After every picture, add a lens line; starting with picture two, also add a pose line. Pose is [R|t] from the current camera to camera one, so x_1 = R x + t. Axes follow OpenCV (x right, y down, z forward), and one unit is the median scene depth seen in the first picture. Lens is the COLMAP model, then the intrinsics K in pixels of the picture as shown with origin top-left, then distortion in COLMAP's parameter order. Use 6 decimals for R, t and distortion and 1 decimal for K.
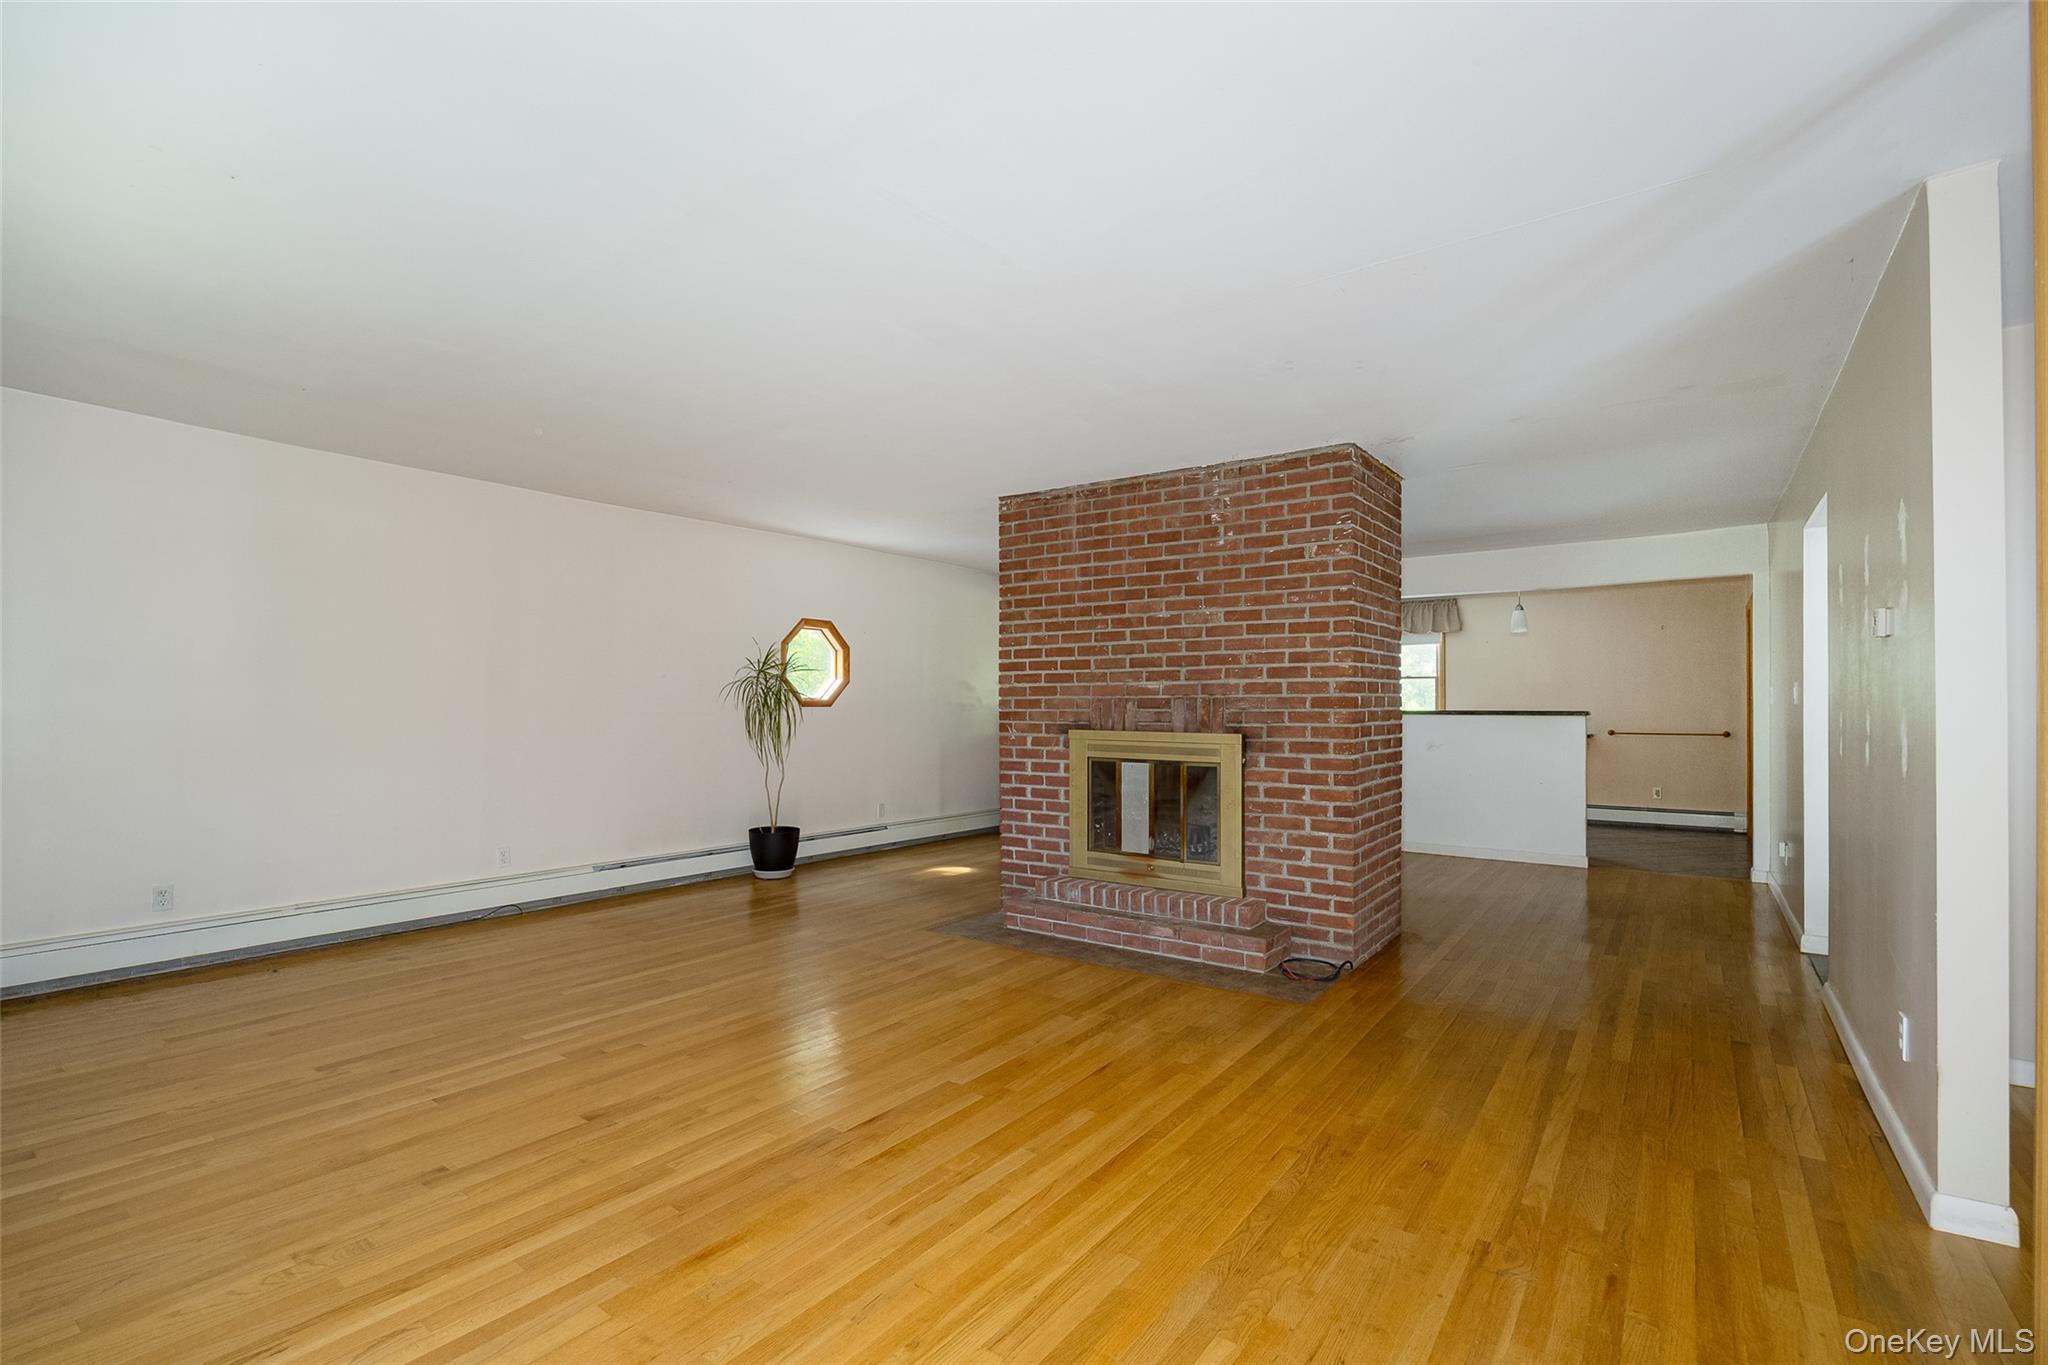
lens RADIAL K [[938.2, 0, 1007.1], [0, 938.2, 688.8], [0, 0, 1]] dist [-0.015563, -0.000035]
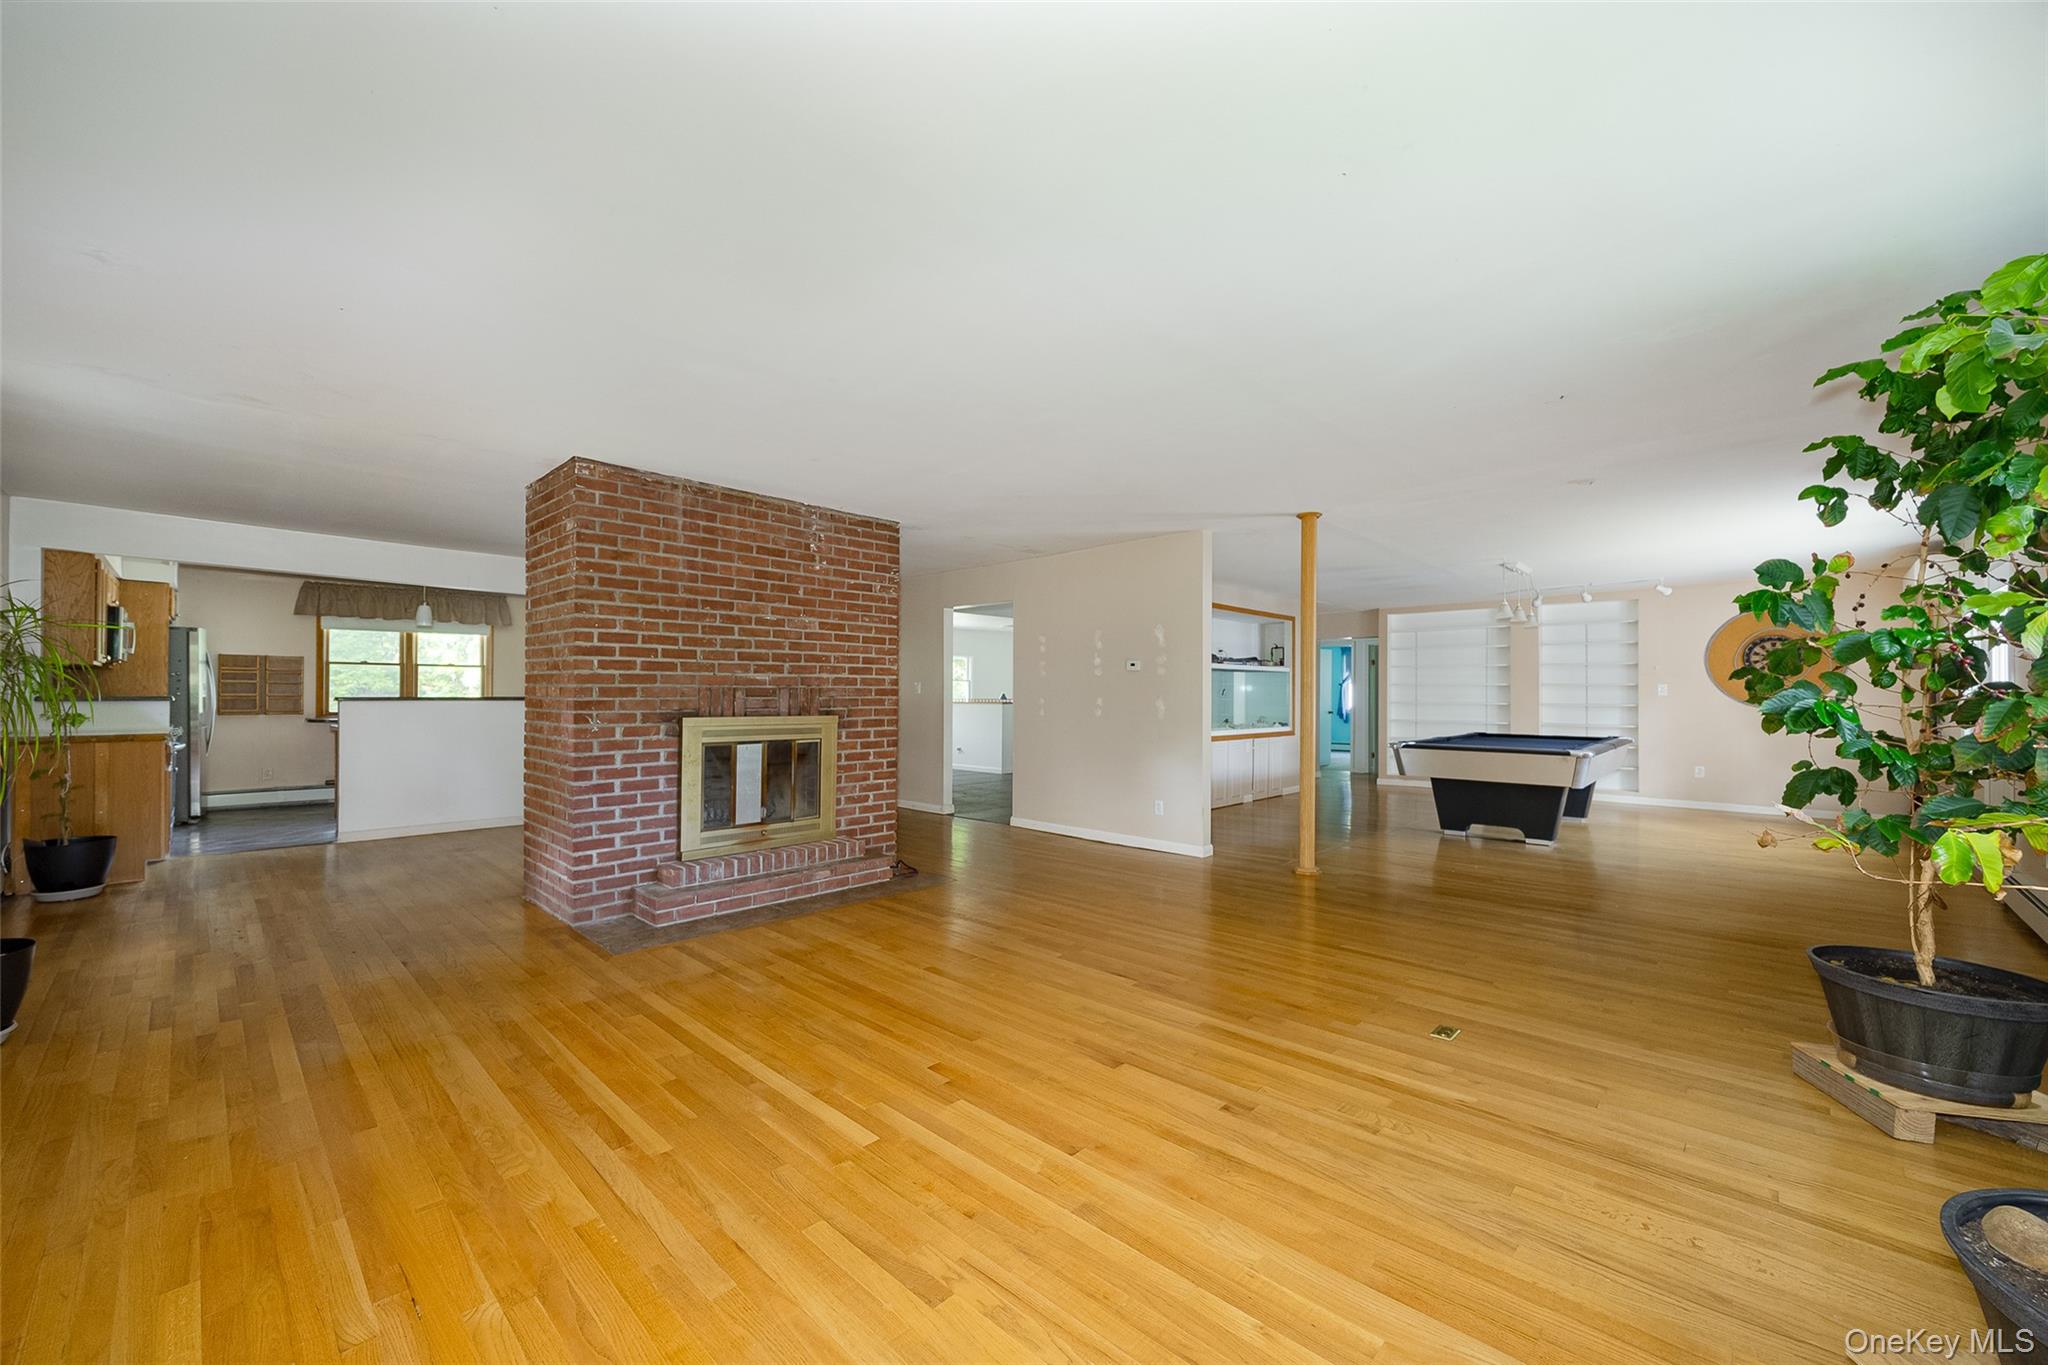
lens RADIAL K [[796.6, 0, 1024.0], [0, 796.6, 682.5], [0, 0, 1]] dist [0.002675, 0.000446]
pose [[0.121381, 0.012391, 0.992529, -0.803129], [-0.021867, 0.999713, -0.009807, 0.006159], [-0.992365, -0.020513, 0.121617, 0.565992]]
